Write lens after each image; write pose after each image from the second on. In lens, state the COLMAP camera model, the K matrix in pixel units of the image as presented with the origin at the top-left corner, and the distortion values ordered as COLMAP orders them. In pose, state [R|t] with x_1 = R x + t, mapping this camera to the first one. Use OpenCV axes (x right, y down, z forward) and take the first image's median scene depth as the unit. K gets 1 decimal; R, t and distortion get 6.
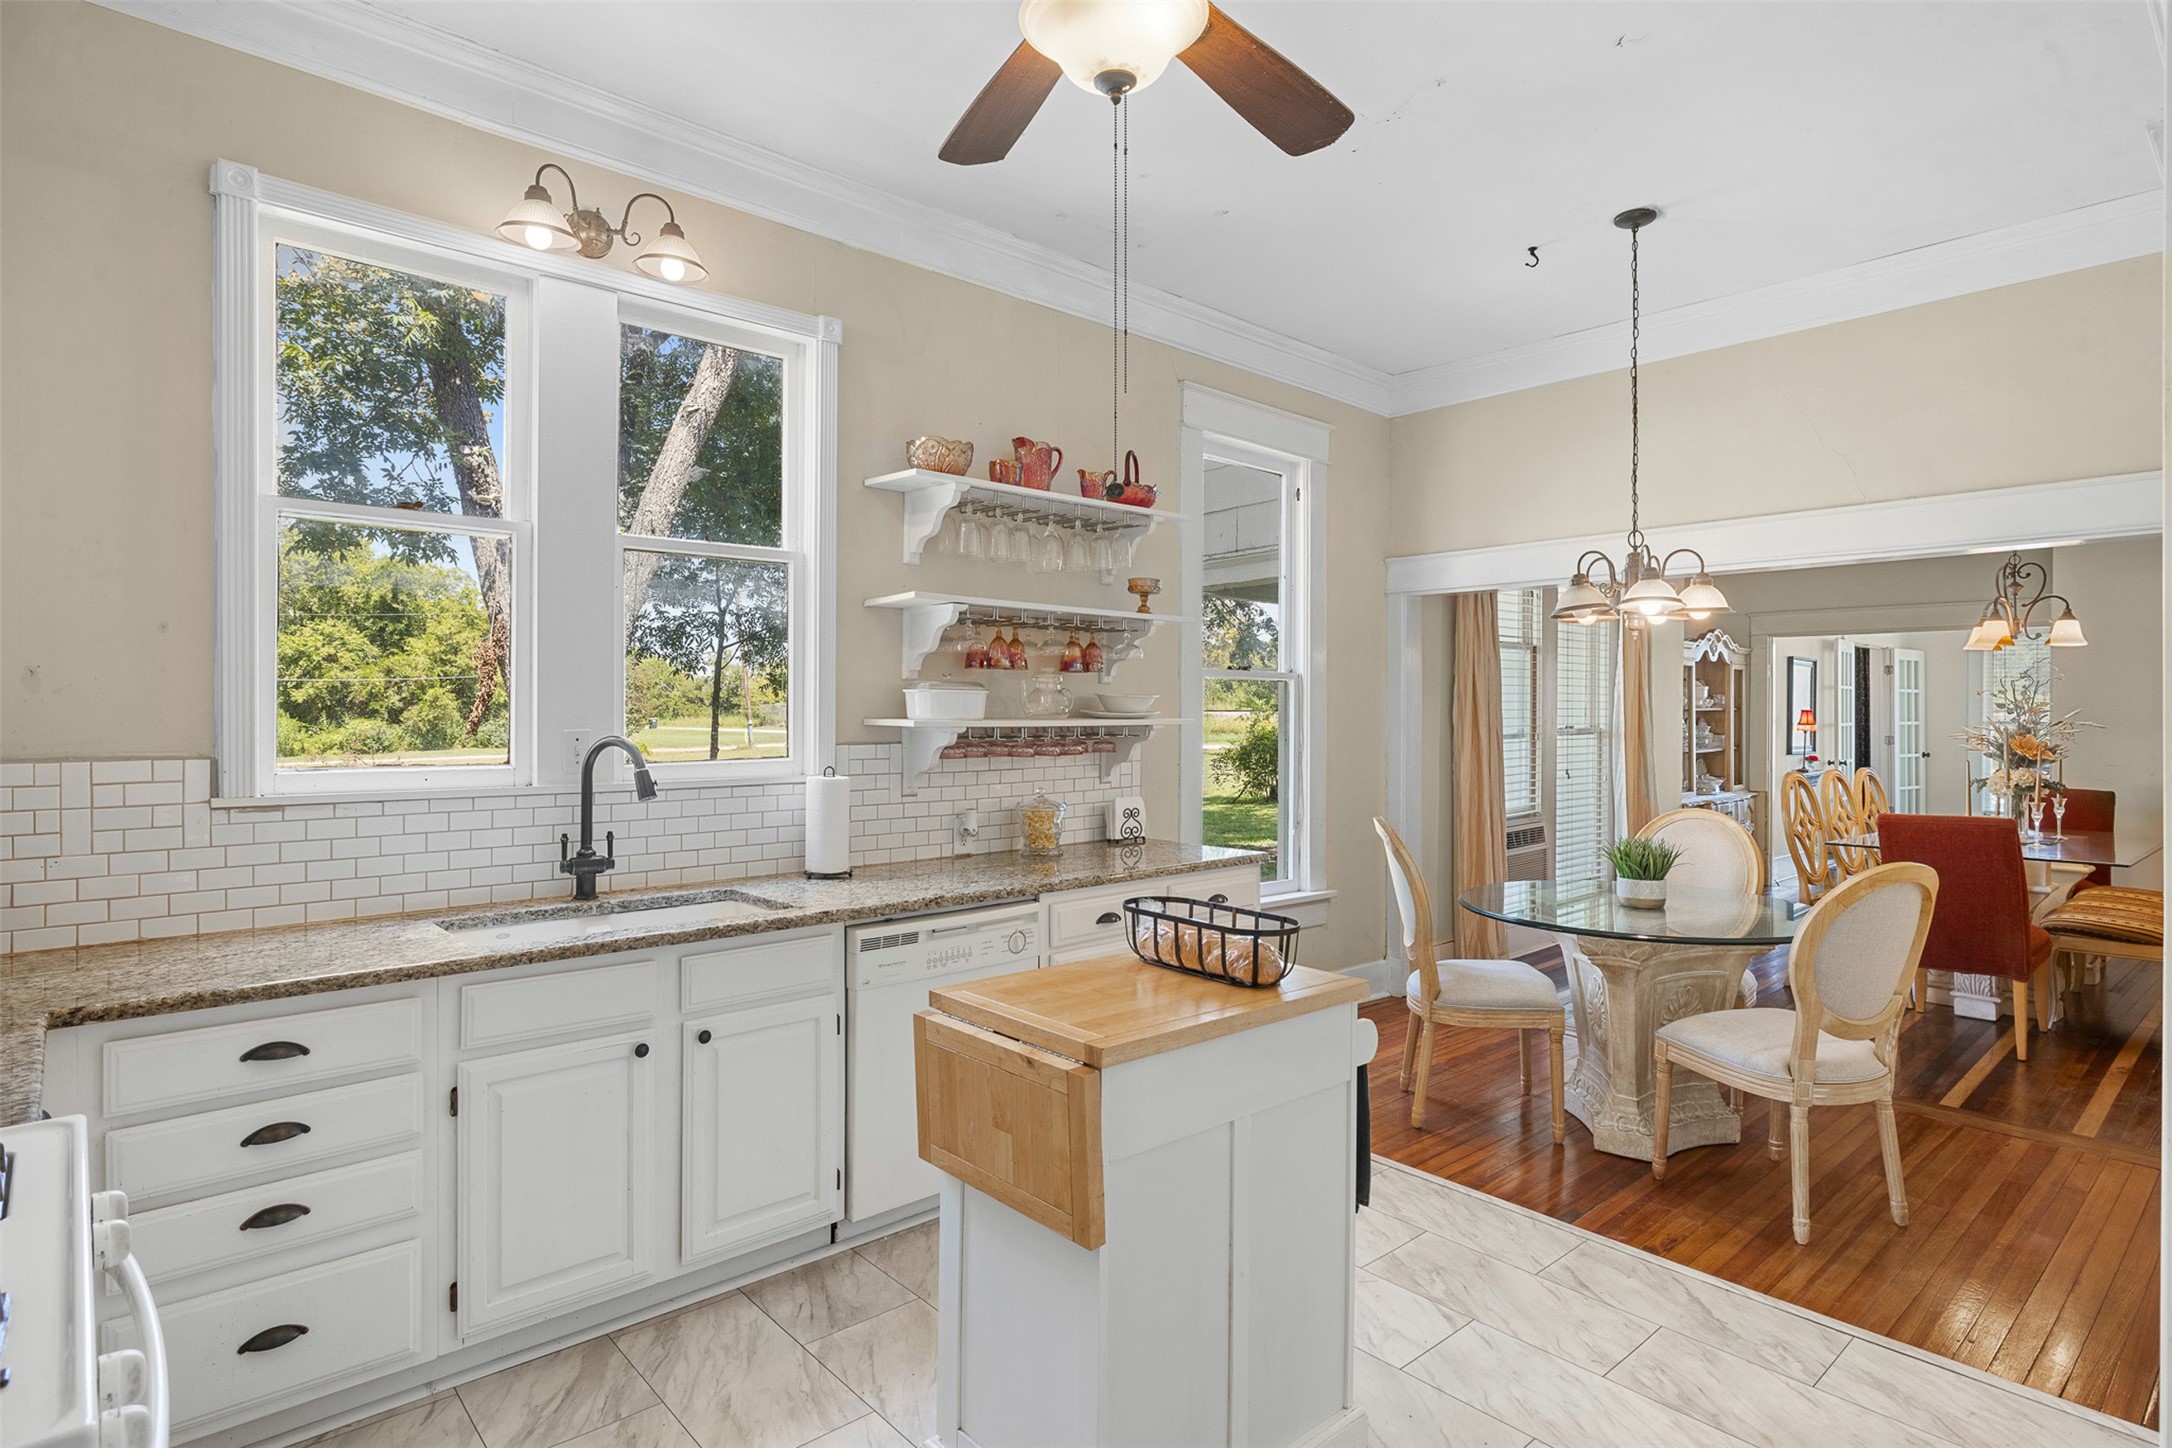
lens RADIAL K [[1129.5, 0, 1081.1], [0, 1129.5, 700.0], [0, 0, 1]] dist [-0.000237, -0.000183]
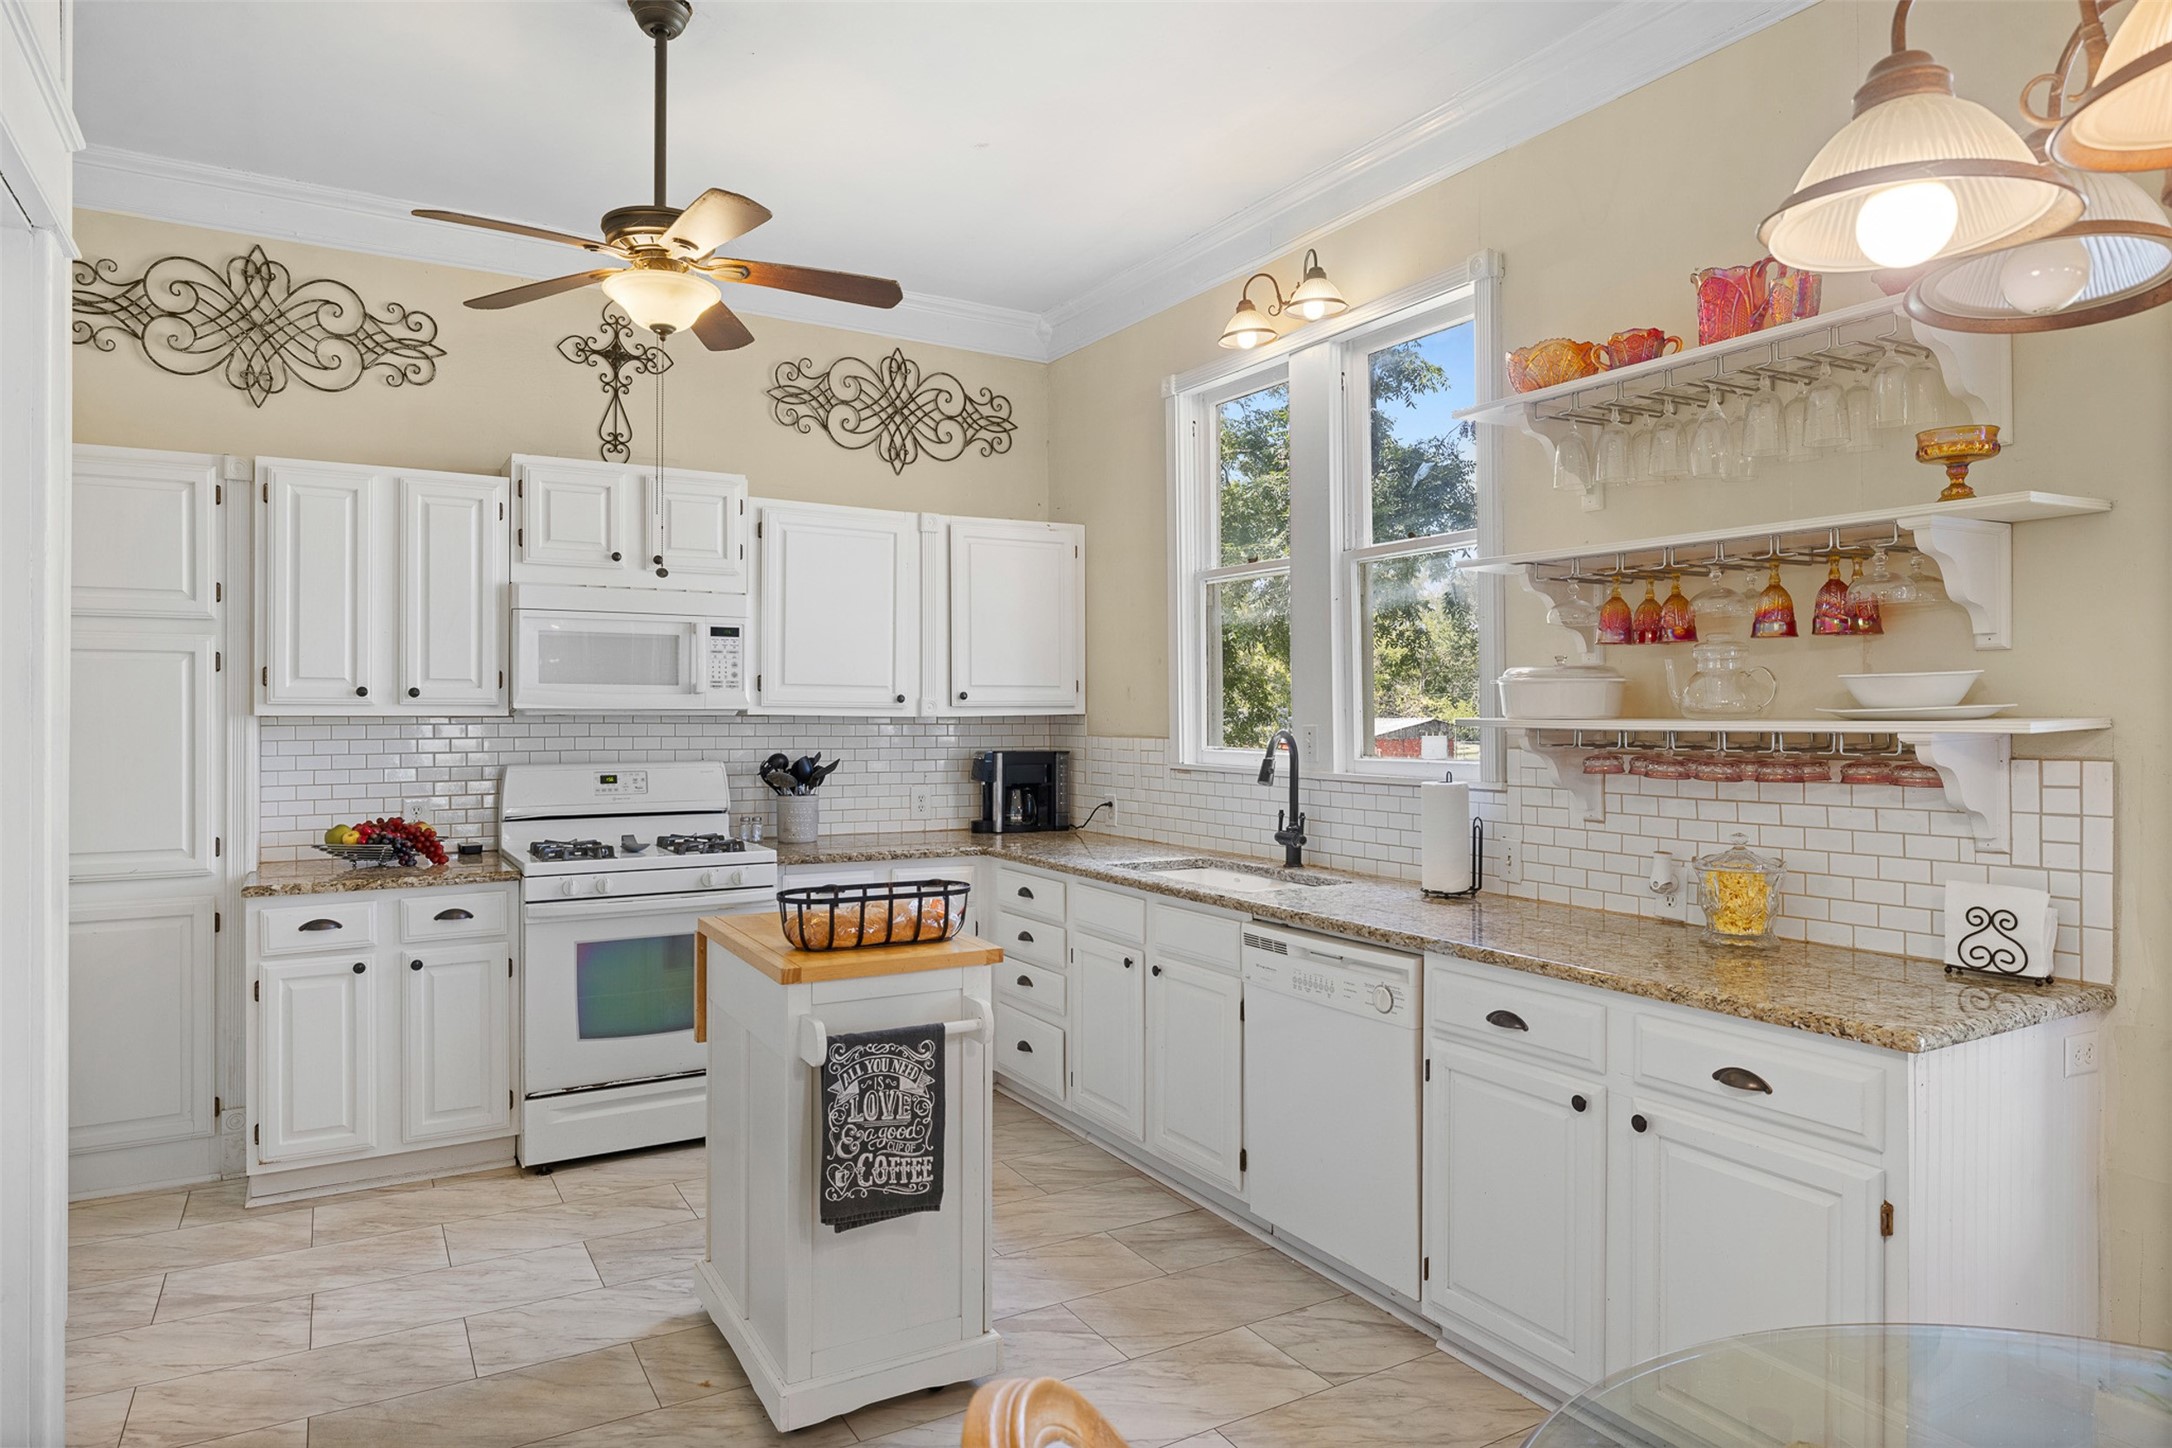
lens RADIAL K [[1301.0, 0, 1073.9], [0, 1301.0, 693.9], [0, 0, 1]] dist [-0.001016, 0.003088]
pose [[-0.200676, -0.017043, -0.979509, 0.965318], [0.006464, 0.999804, -0.018720, 0.018391], [0.979636, -0.010088, -0.200527, 1.065623]]
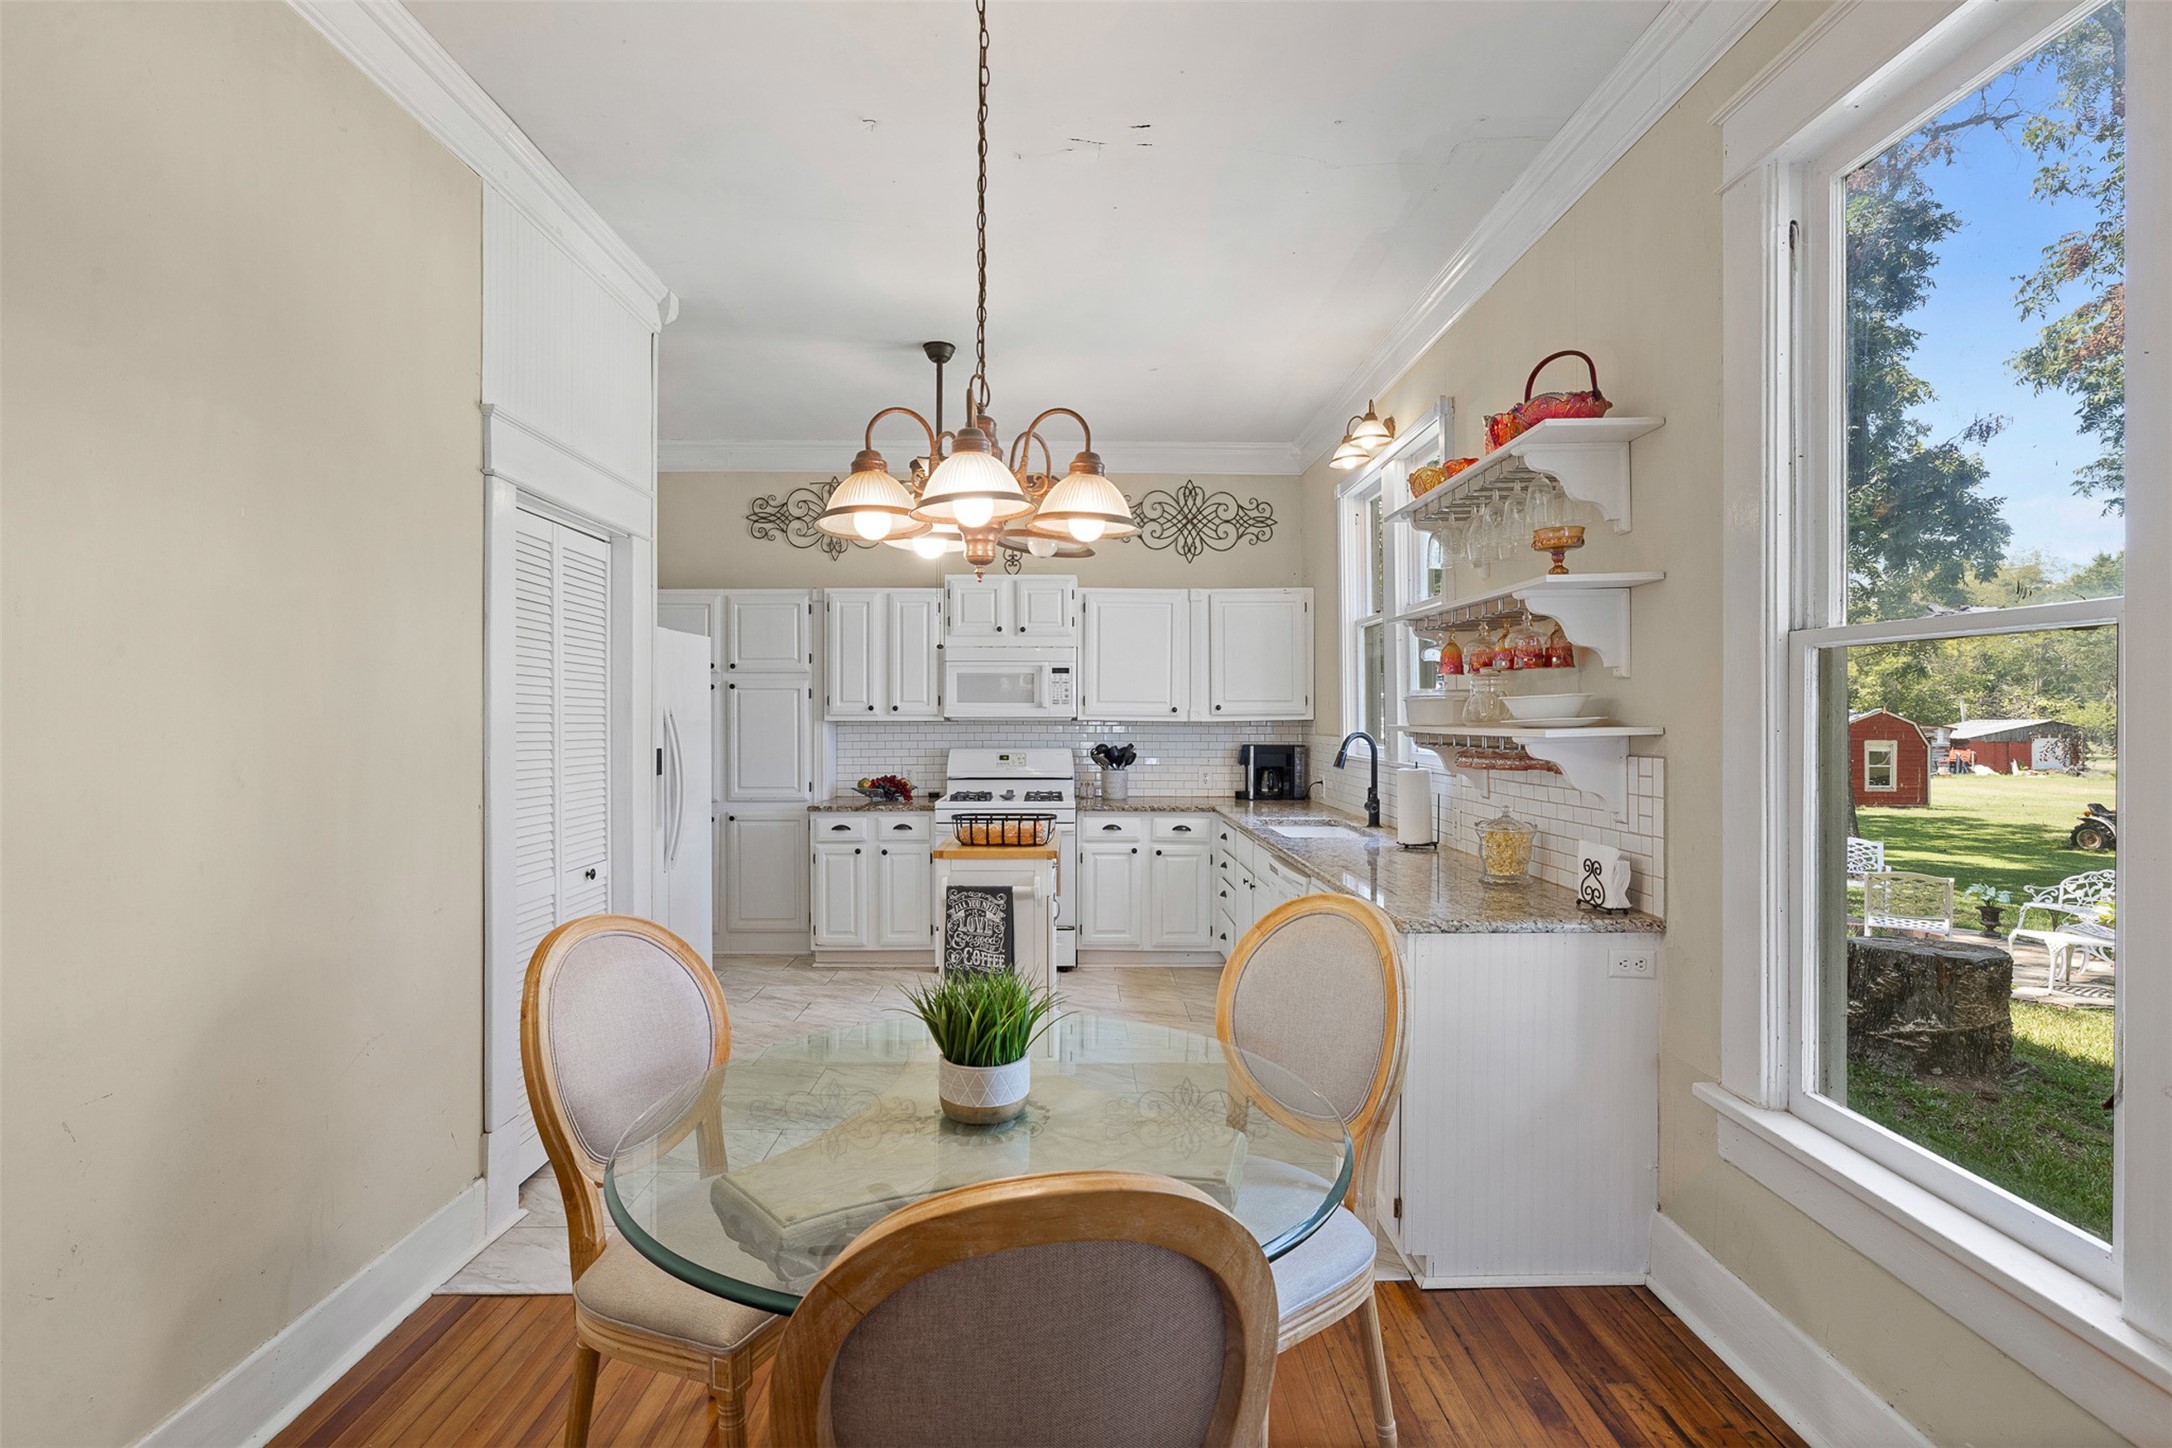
lens RADIAL K [[1028.2, 0, 1070.1], [0, 1028.2, 700.5], [0, 0, 1]] dist [-0.001865, 0.000052]
pose [[-0.661136, -0.012495, -0.750162, 1.052294], [0.004884, 0.999768, -0.020958, 0.015335], [0.750250, -0.017520, -0.660922, 1.713169]]
